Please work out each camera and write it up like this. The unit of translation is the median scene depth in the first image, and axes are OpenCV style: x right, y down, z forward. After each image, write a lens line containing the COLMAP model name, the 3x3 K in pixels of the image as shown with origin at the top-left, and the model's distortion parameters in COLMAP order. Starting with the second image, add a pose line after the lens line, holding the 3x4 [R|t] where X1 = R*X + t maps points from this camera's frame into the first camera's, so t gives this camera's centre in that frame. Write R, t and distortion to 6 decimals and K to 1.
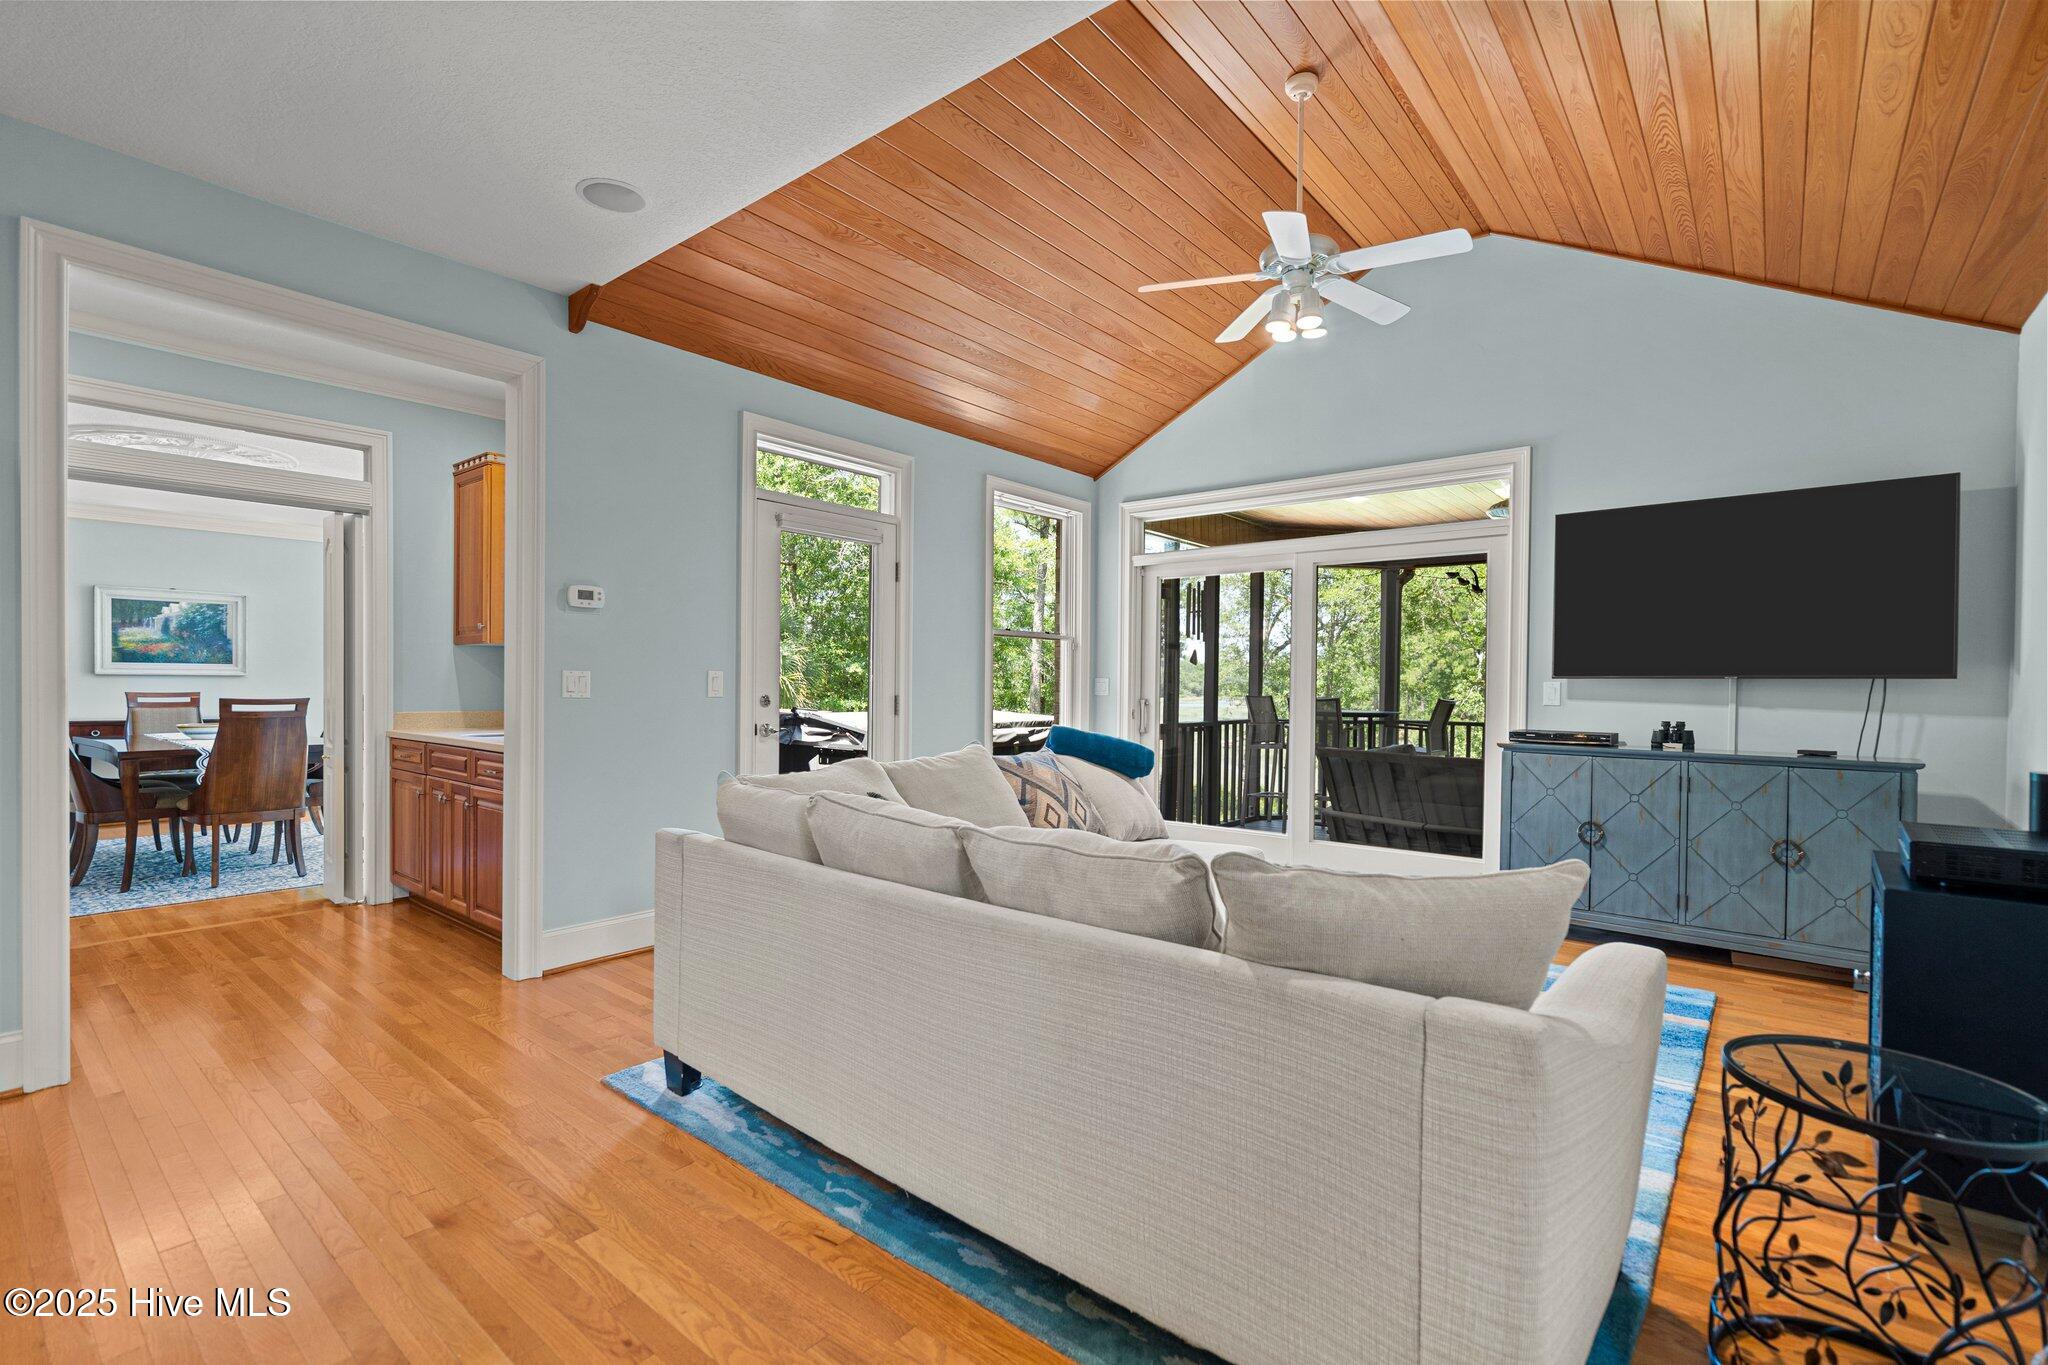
lens RADIAL K [[927.7, 0, 1022.3], [0, 927.7, 694.4], [0, 0, 1]] dist [0.001086, 0.000450]
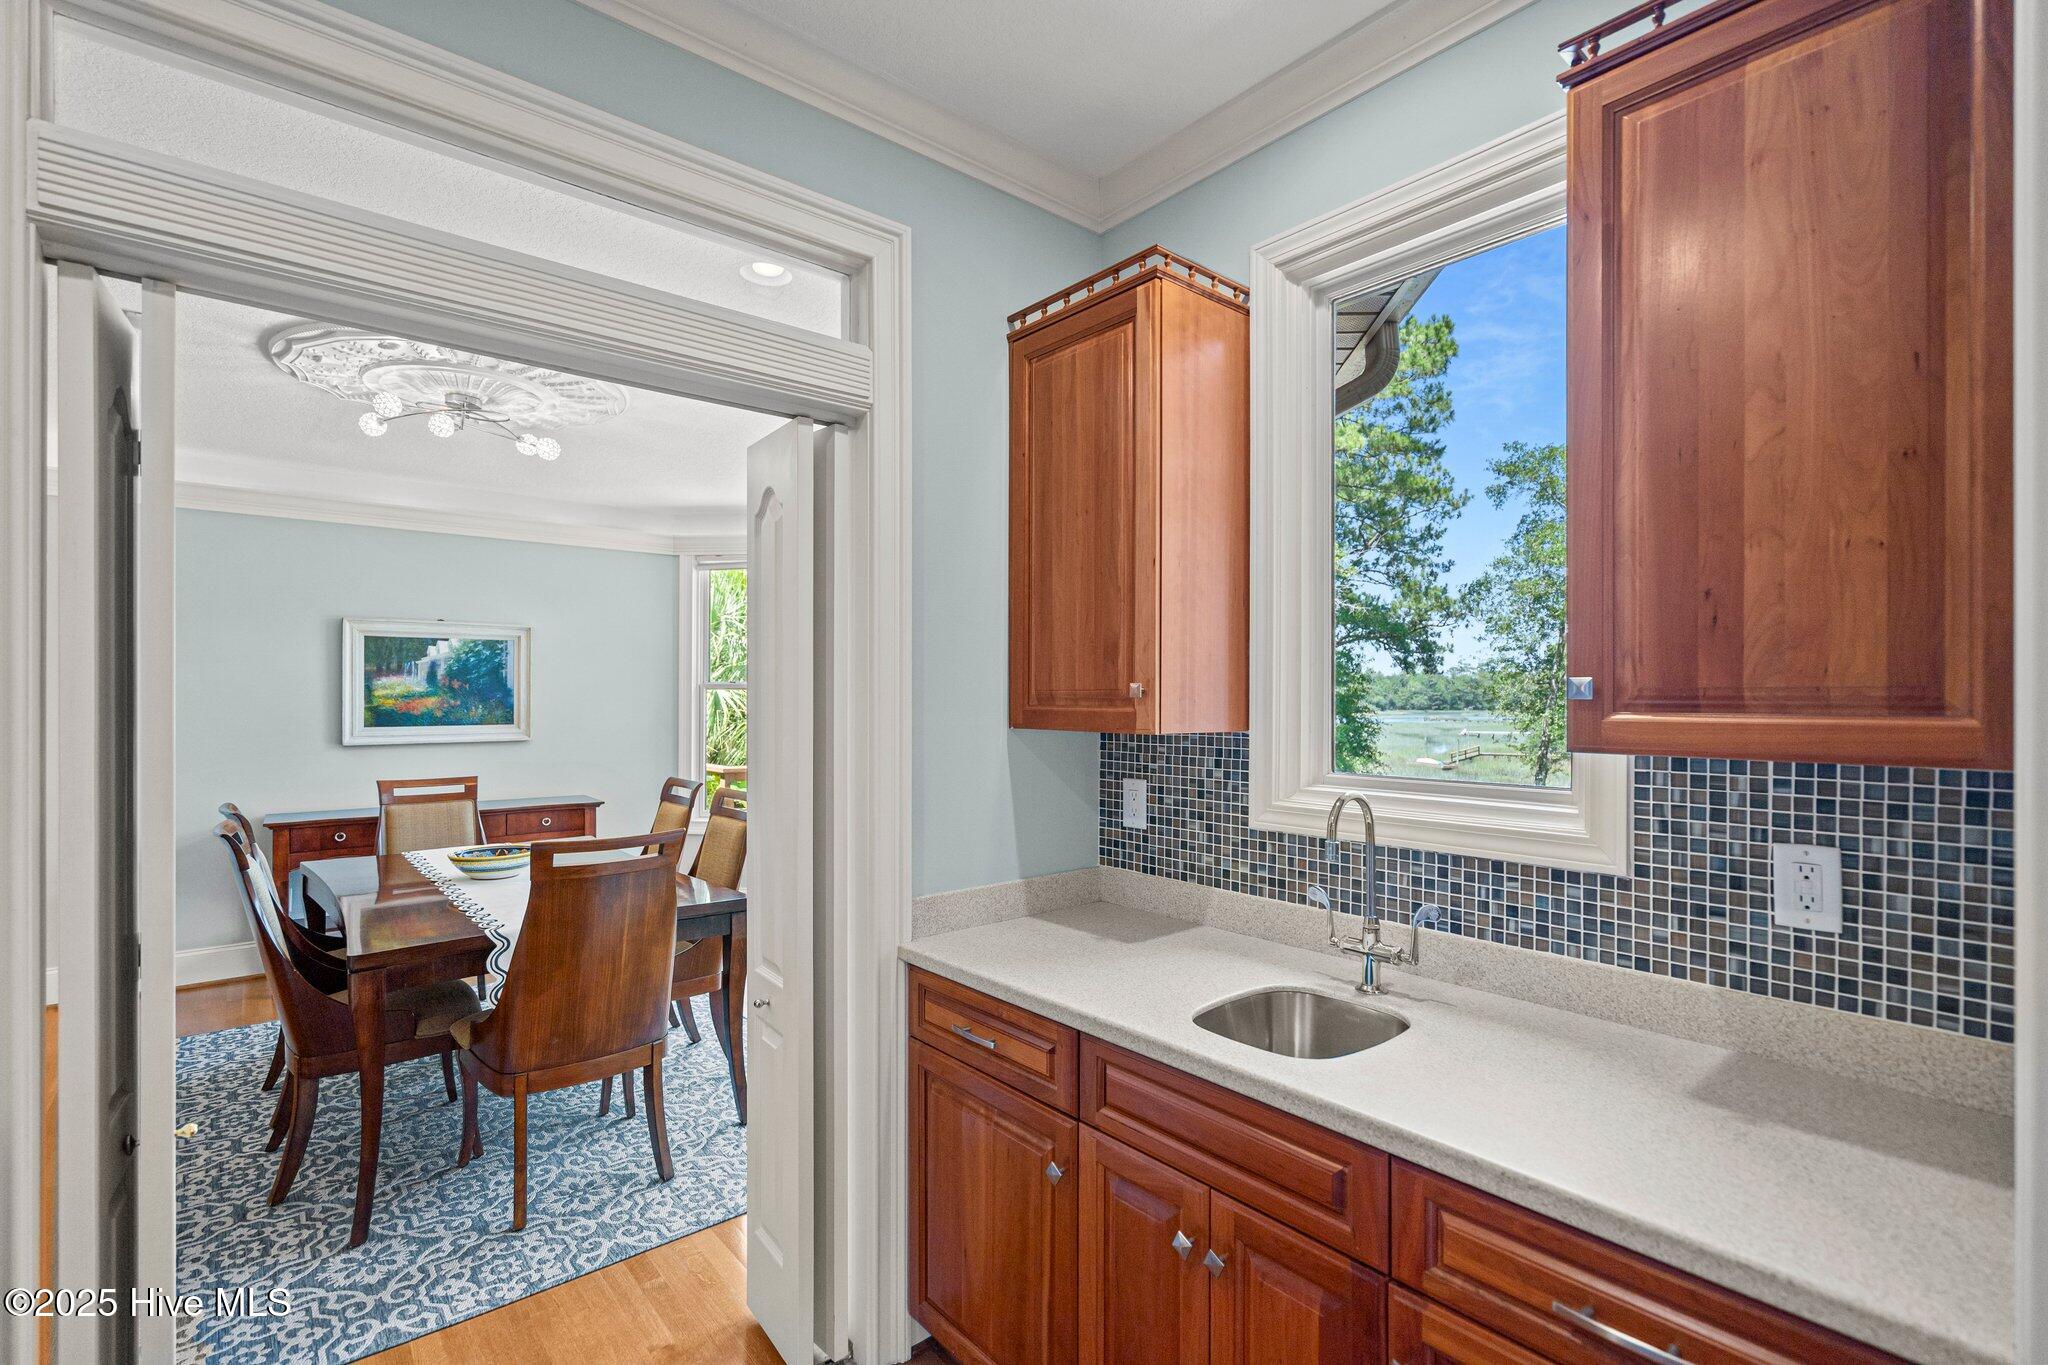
lens RADIAL K [[927.7, 0, 1022.3], [0, 927.7, 694.4], [0, 0, 1]] dist [0.001086, 0.000450]
pose [[0.984338, -0.010982, -0.175952, -0.397480], [0.008193, 0.999829, -0.016569, -0.046766], [0.176104, 0.014868, 0.984259, 0.429232]]
